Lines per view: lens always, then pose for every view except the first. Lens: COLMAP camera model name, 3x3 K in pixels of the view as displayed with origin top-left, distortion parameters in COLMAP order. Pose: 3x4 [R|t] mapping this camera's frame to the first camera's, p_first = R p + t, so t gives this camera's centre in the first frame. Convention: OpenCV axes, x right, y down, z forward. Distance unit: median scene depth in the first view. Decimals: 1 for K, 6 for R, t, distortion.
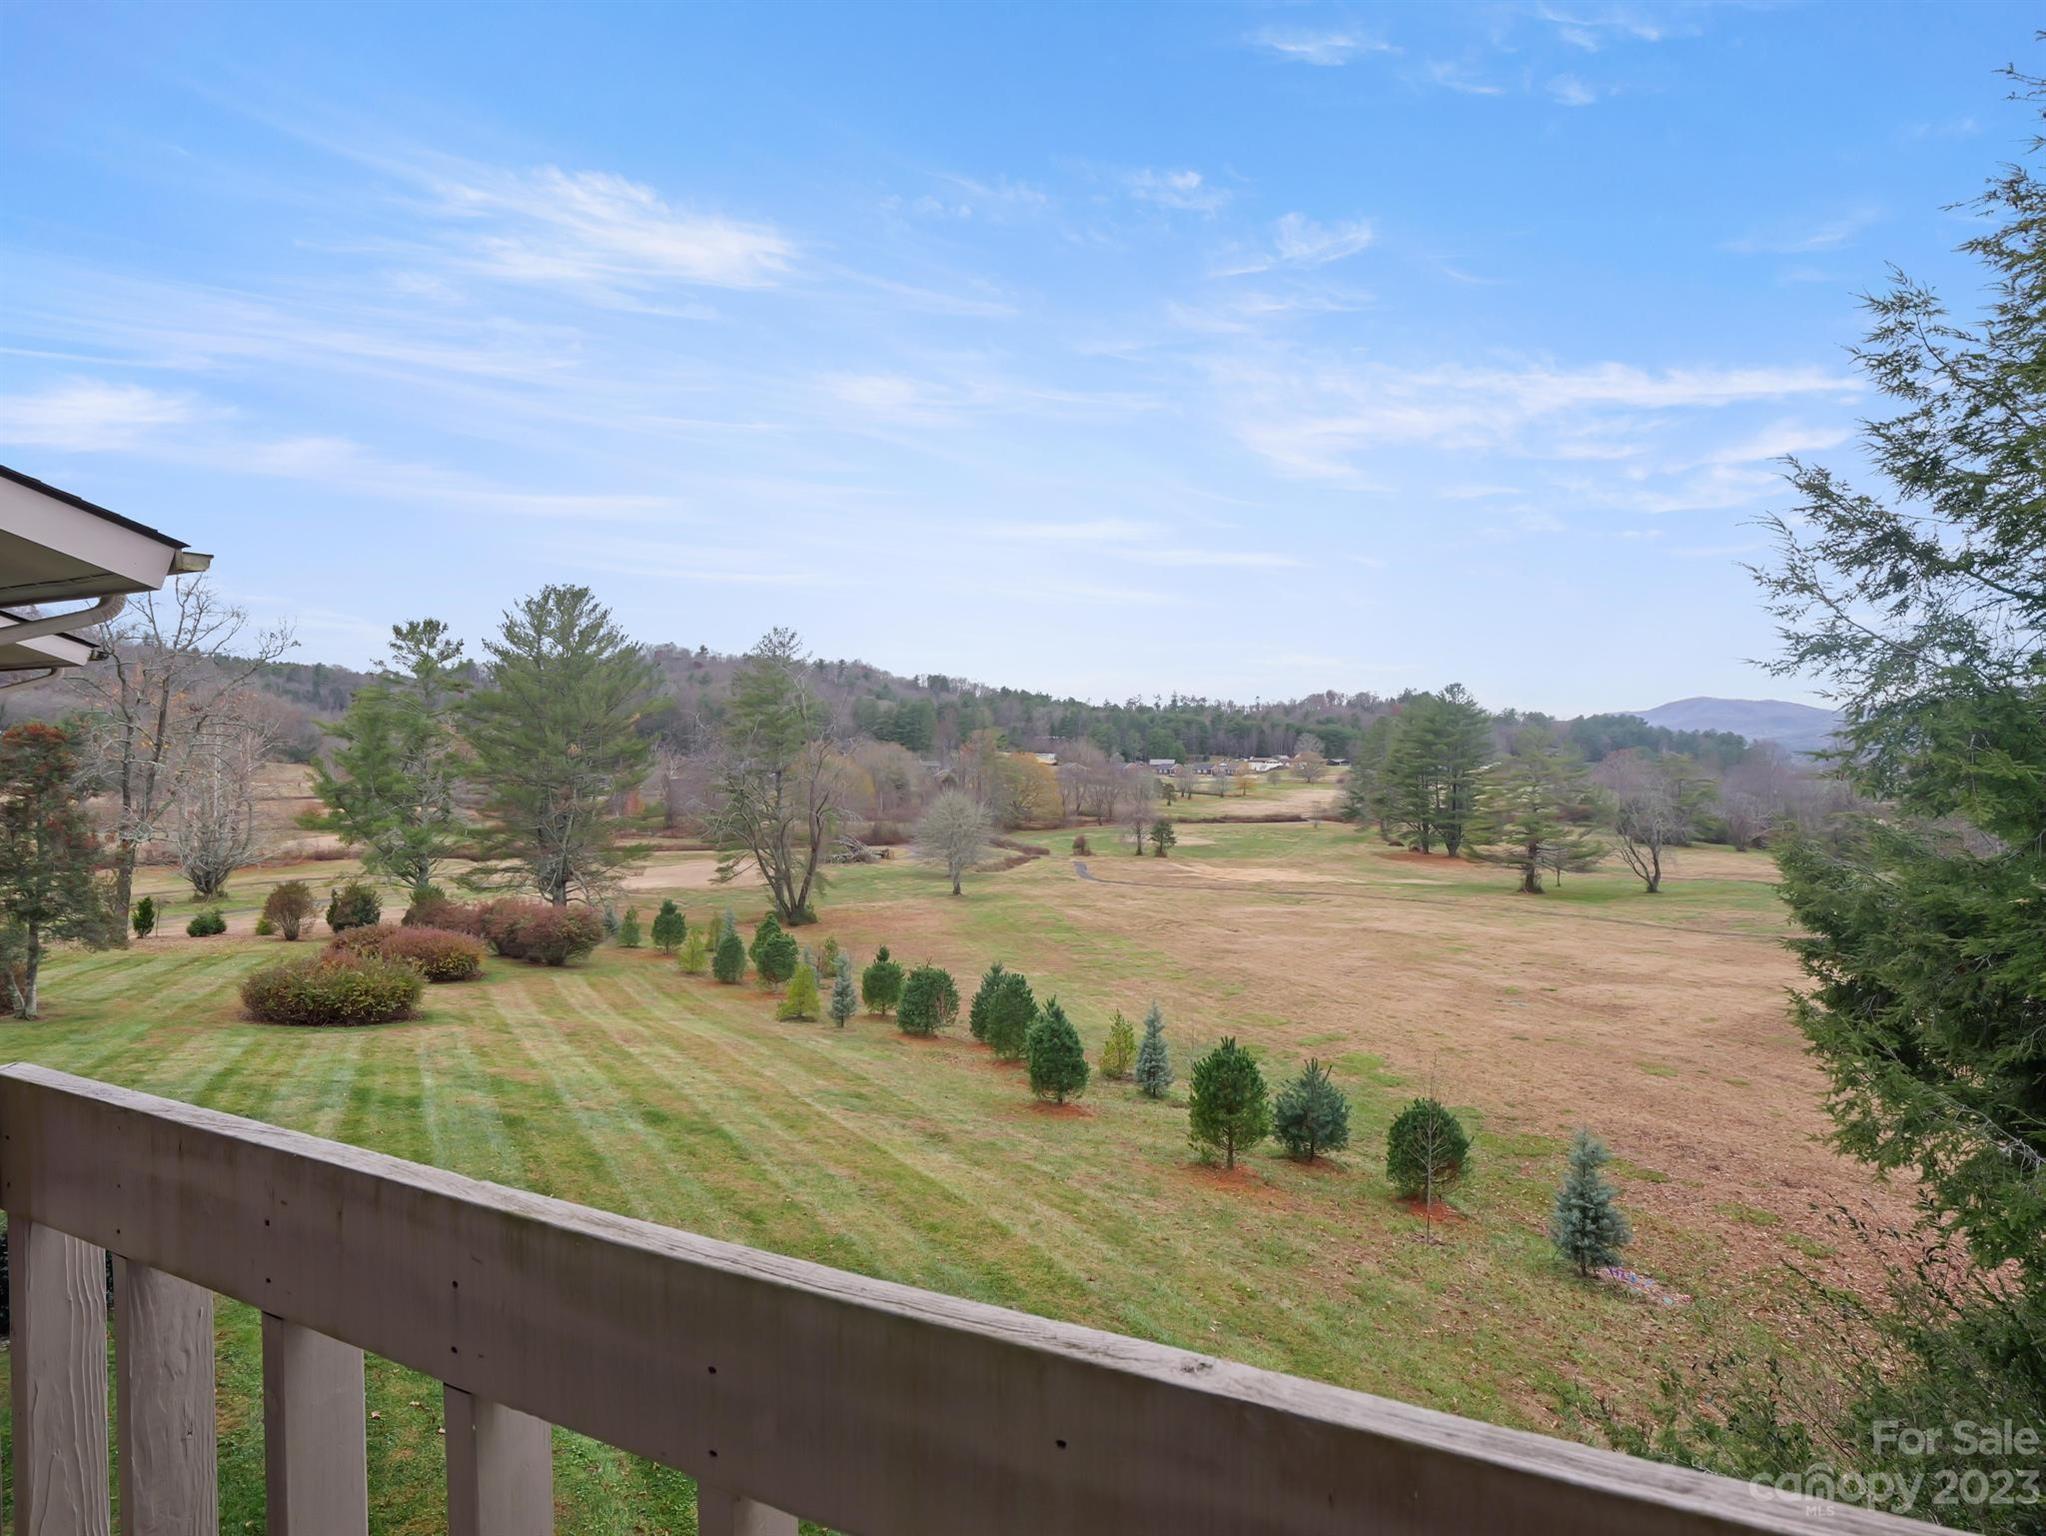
lens RADIAL K [[977.0, 0, 1016.8], [0, 977.0, 770.8], [0, 0, 1]] dist [-0.016225, -0.001017]
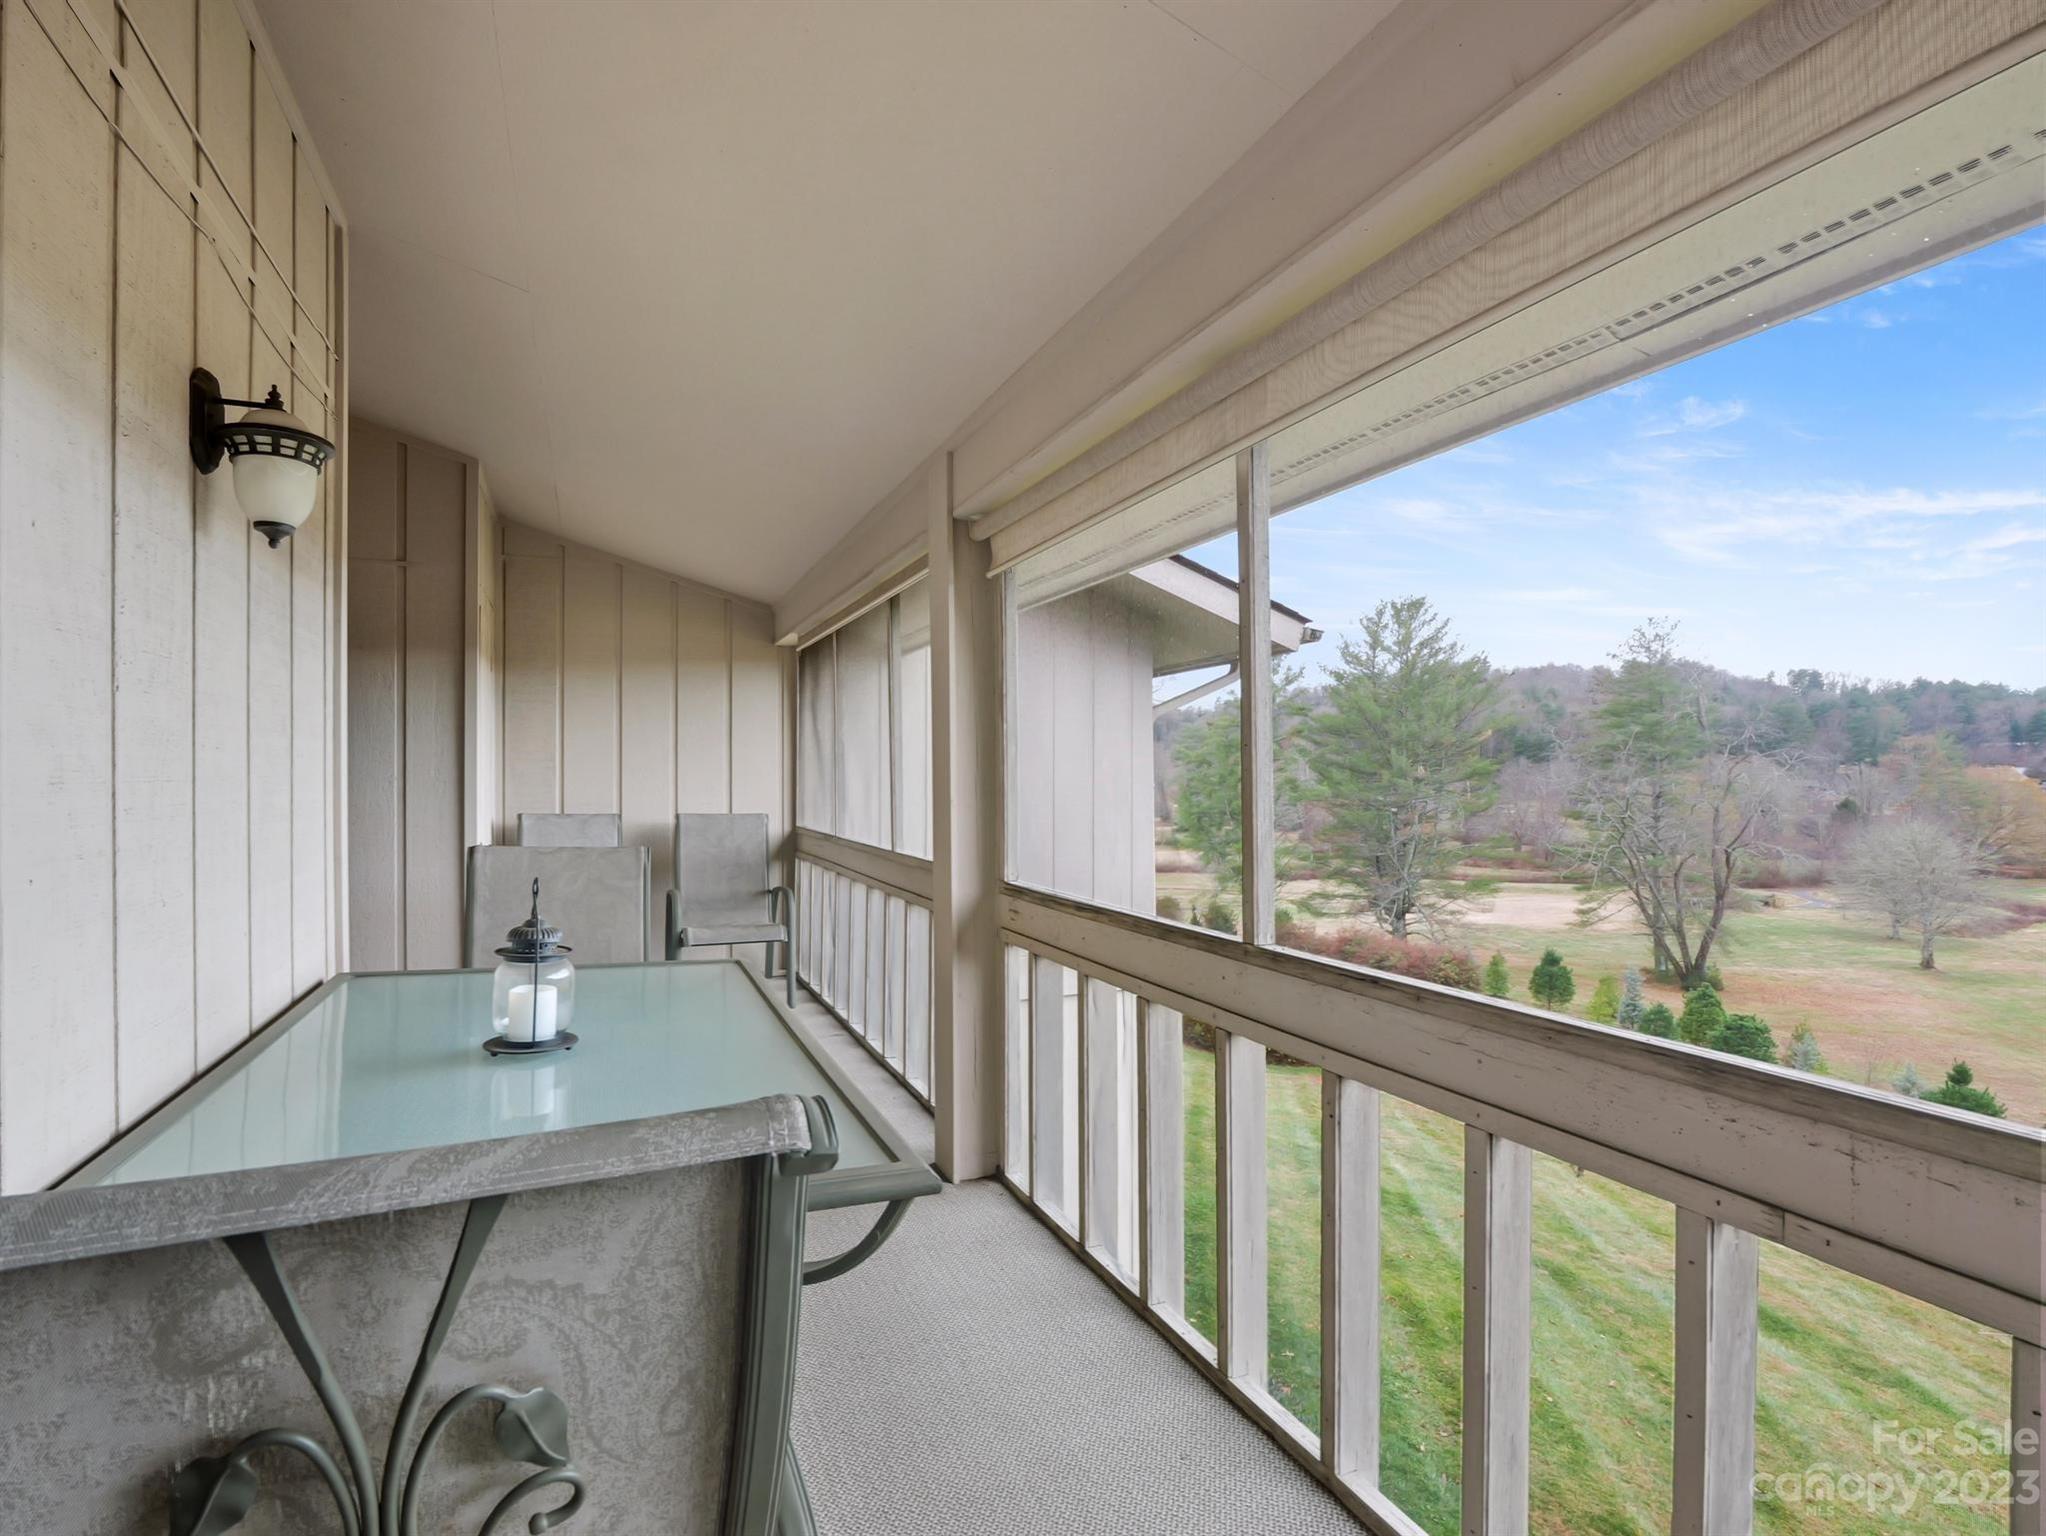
lens RADIAL K [[977.0, 0, 1016.8], [0, 977.0, 770.8], [0, 0, 1]] dist [-0.016225, -0.001017]
pose [[0.736668, -0.016803, -0.676045, -0.096619], [0.001479, 0.999729, -0.023236, -0.001331], [0.676253, 0.016117, 0.736494, 0.053293]]
